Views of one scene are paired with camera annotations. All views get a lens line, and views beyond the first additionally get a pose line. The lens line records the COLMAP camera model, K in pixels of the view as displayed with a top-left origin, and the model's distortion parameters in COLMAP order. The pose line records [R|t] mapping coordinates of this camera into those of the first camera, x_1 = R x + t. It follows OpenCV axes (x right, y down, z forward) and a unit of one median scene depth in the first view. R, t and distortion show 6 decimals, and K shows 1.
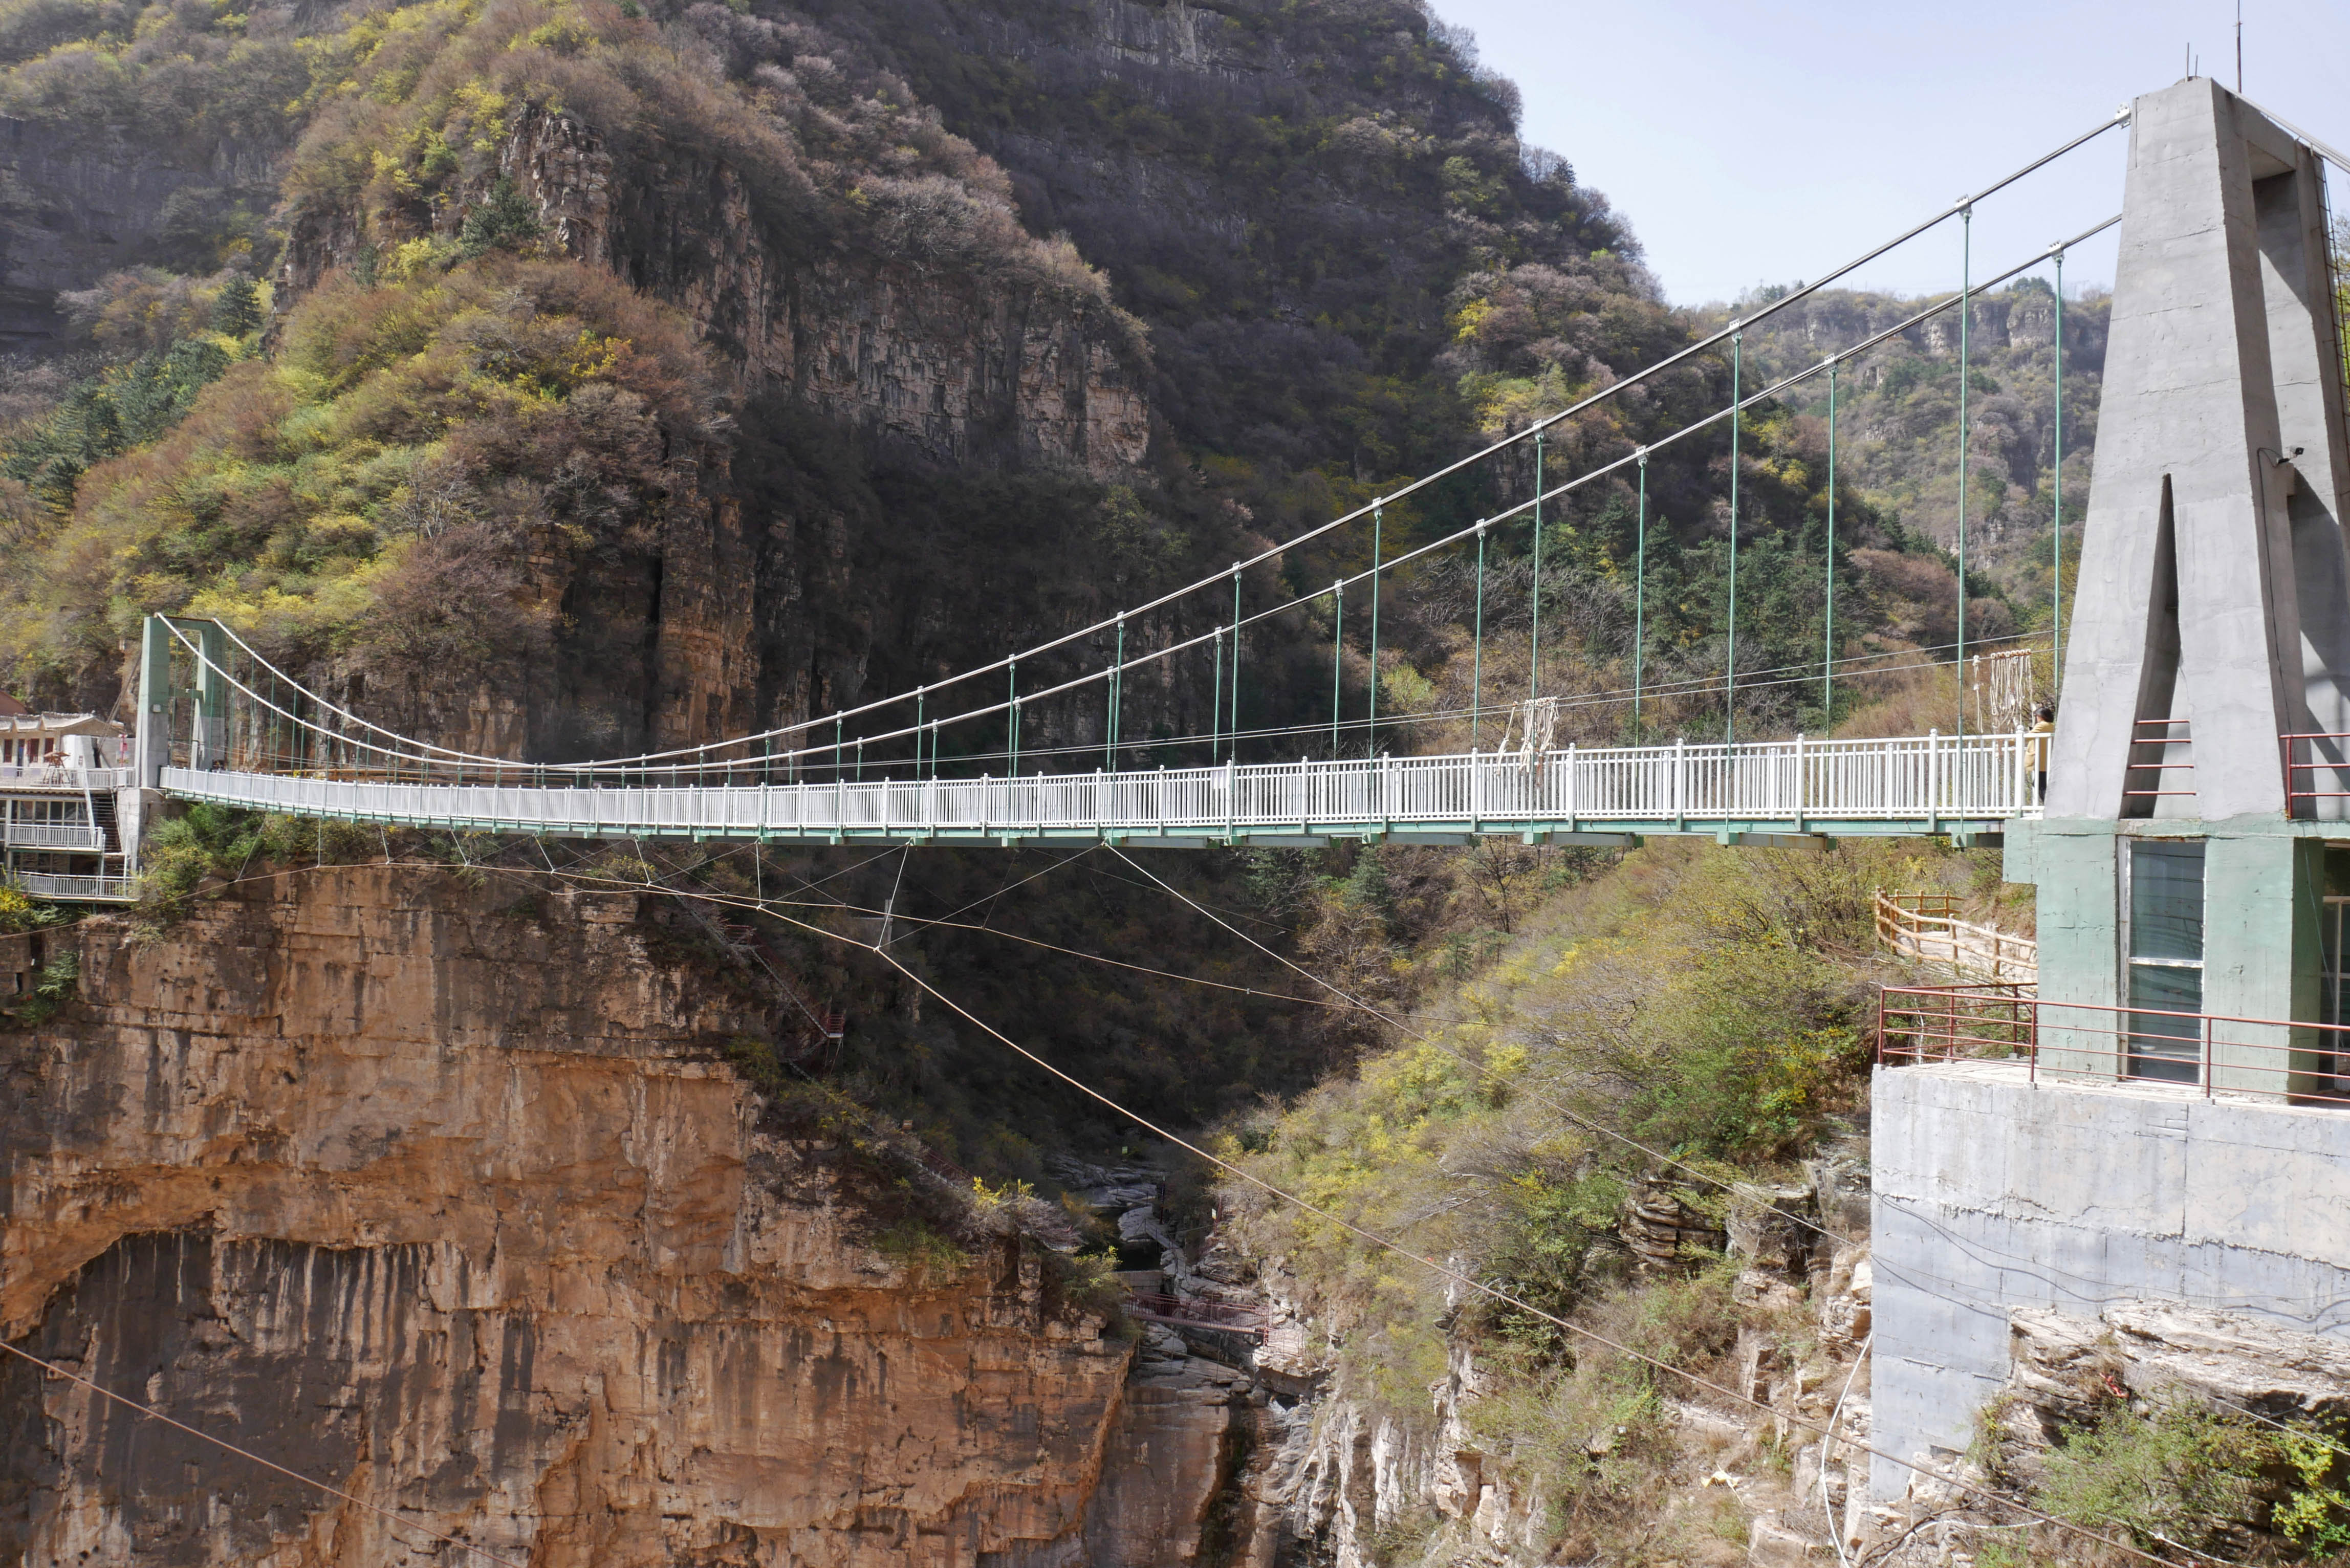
lens RADIAL K [[1995.2, 0, 1175.0], [0, 1995.2, 784.0], [0, 0, 1]] dist [-0.001995, -0.005504]
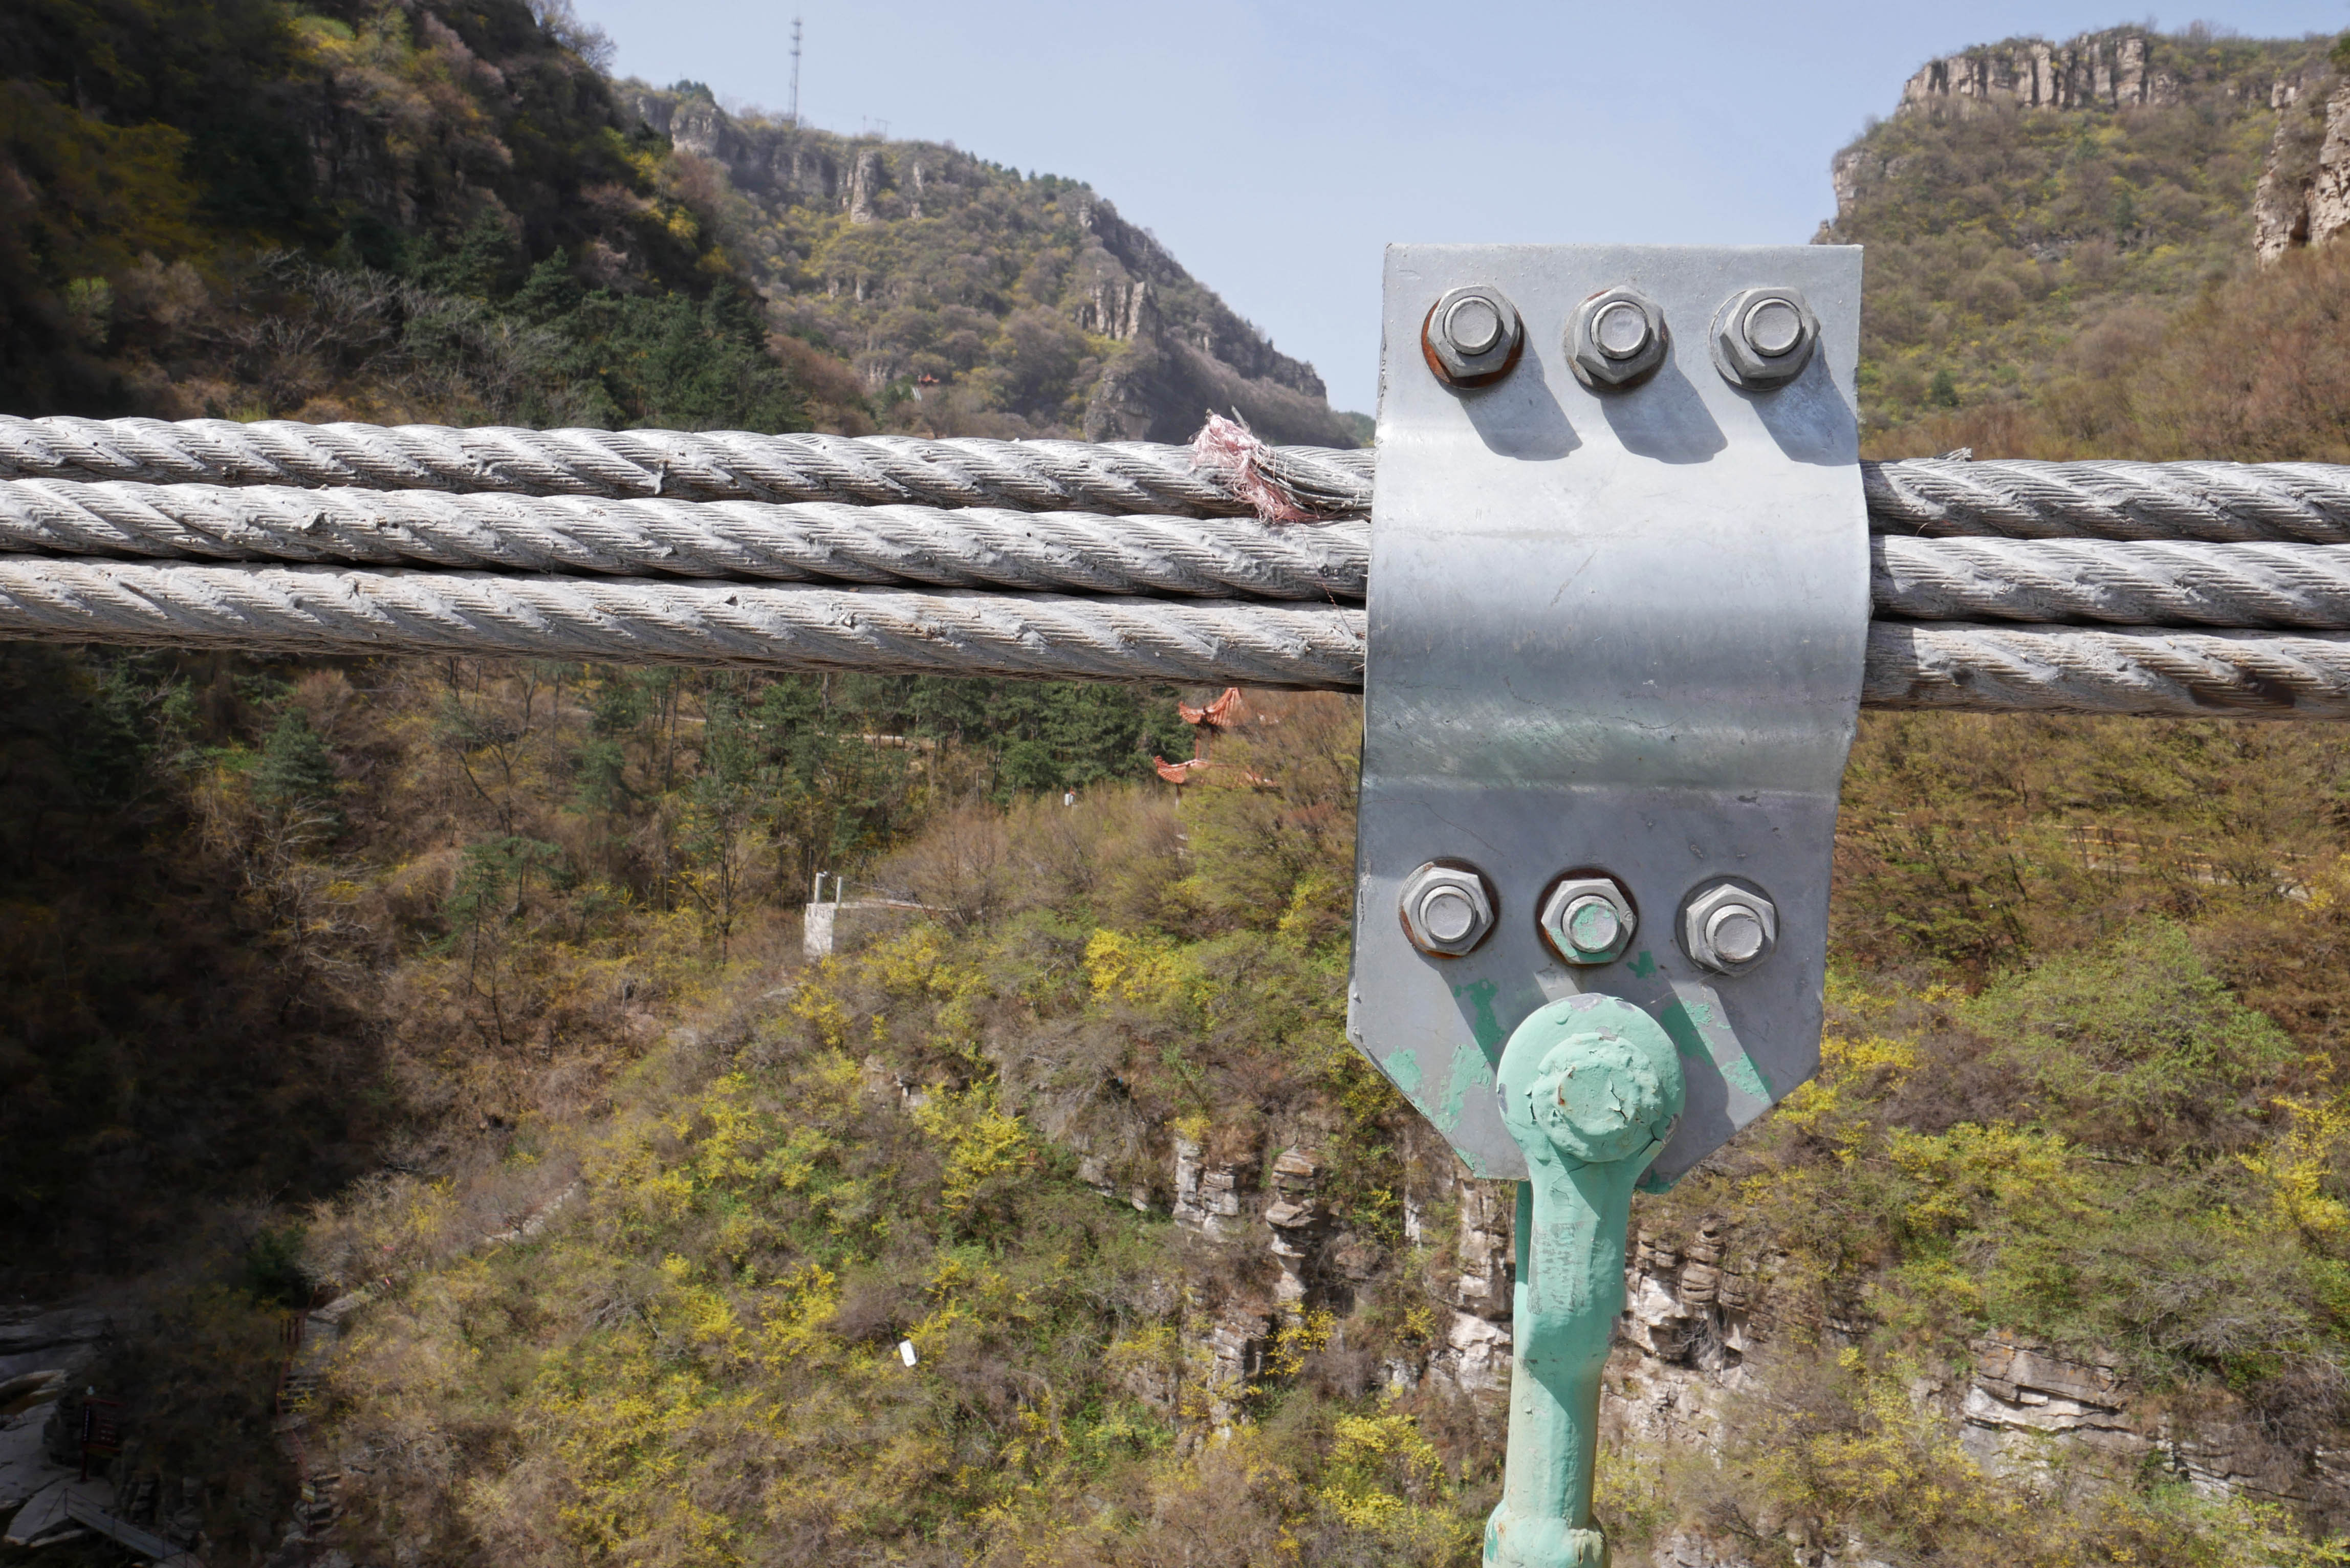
lens RADIAL K [[1995.2, 0, 1175.0], [0, 1995.2, 784.0], [0, 0, 1]] dist [-0.001995, -0.005504]
pose [[0.755472, -0.006646, 0.655147, -0.061162], [-0.054752, 0.995810, 0.073238, -0.001447], [-0.652889, -0.091199, 0.751943, 0.232854]]
